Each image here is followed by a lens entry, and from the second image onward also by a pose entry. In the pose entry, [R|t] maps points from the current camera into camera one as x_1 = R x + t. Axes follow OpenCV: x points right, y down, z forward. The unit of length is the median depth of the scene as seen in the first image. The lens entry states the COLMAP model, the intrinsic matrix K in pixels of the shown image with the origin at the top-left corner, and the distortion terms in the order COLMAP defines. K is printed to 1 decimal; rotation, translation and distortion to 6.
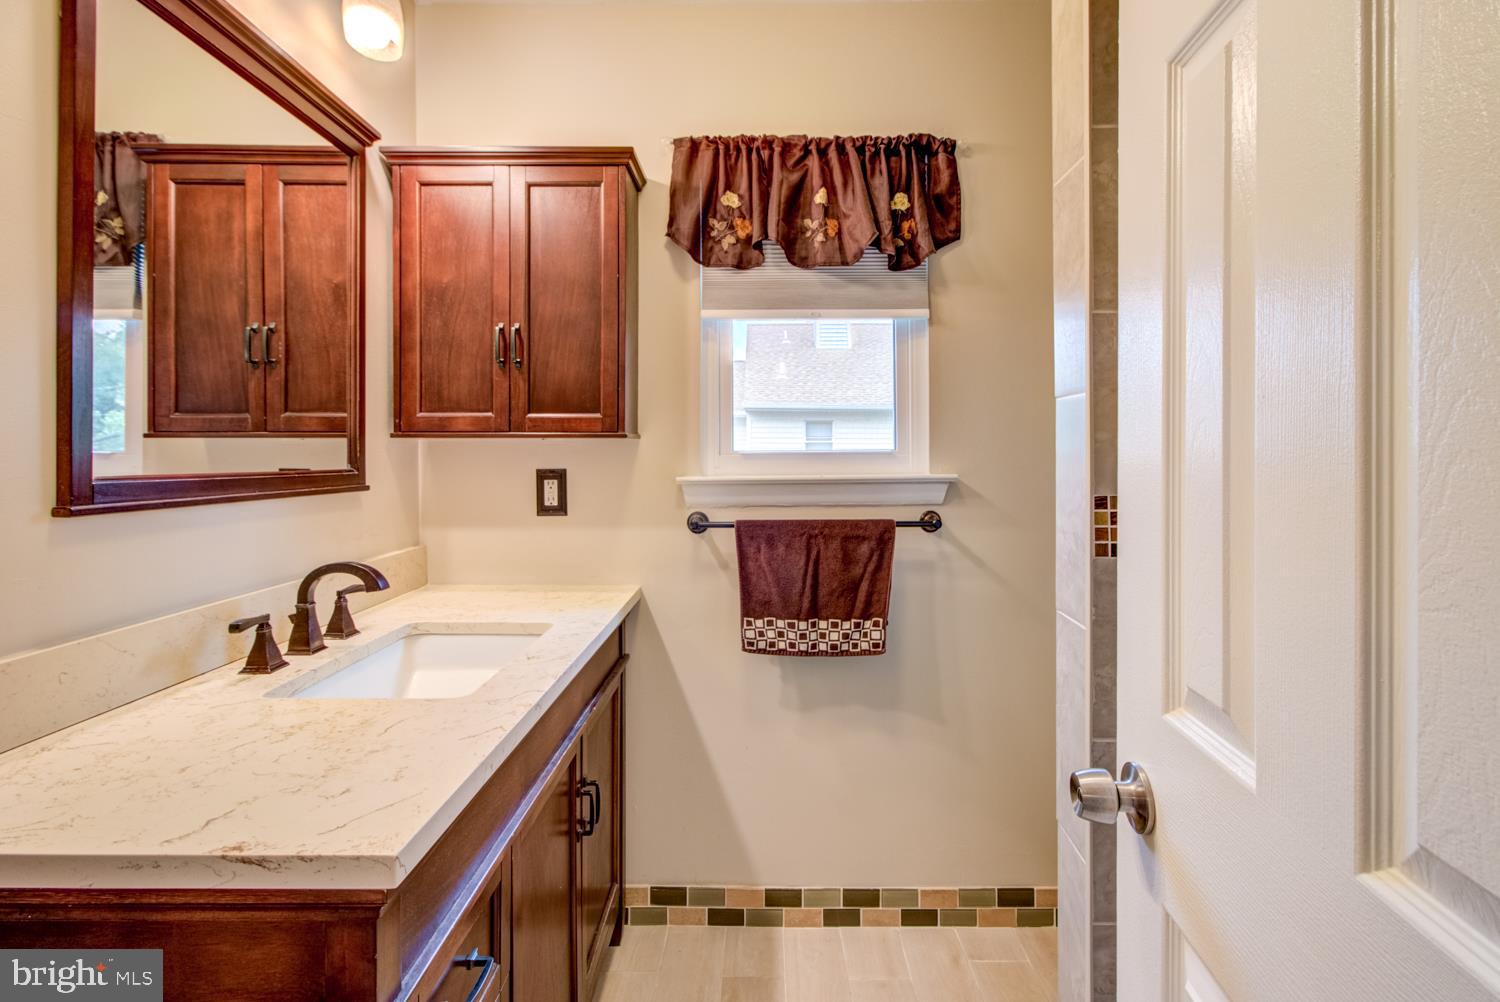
lens RADIAL K [[719.4, 0, 751.7], [0, 719.4, 412.5], [0, 0, 1]] dist [-0.030287, 0.024326]
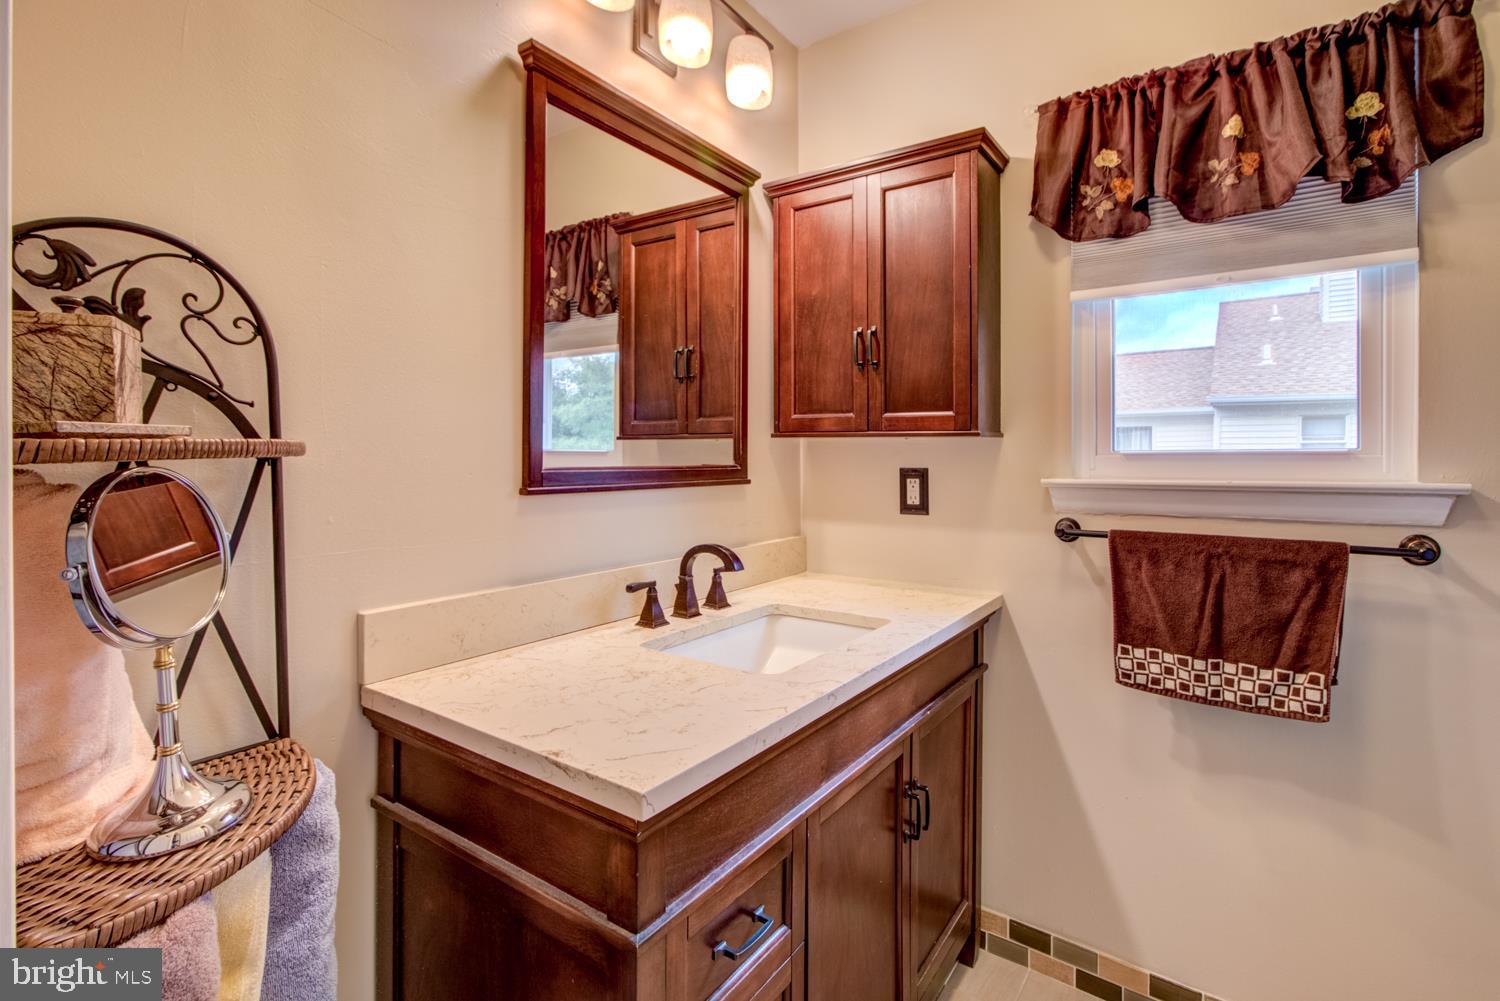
lens RADIAL K [[709.0, 0, 754.3], [0, 709.0, 425.1], [0, 0, 1]] dist [-0.011822, 0.010235]
pose [[0.820280, -0.021183, -0.571570, 0.110371], [0.028667, 0.999581, 0.004095, 0.008265], [0.571243, -0.019744, 0.820543, 0.060411]]
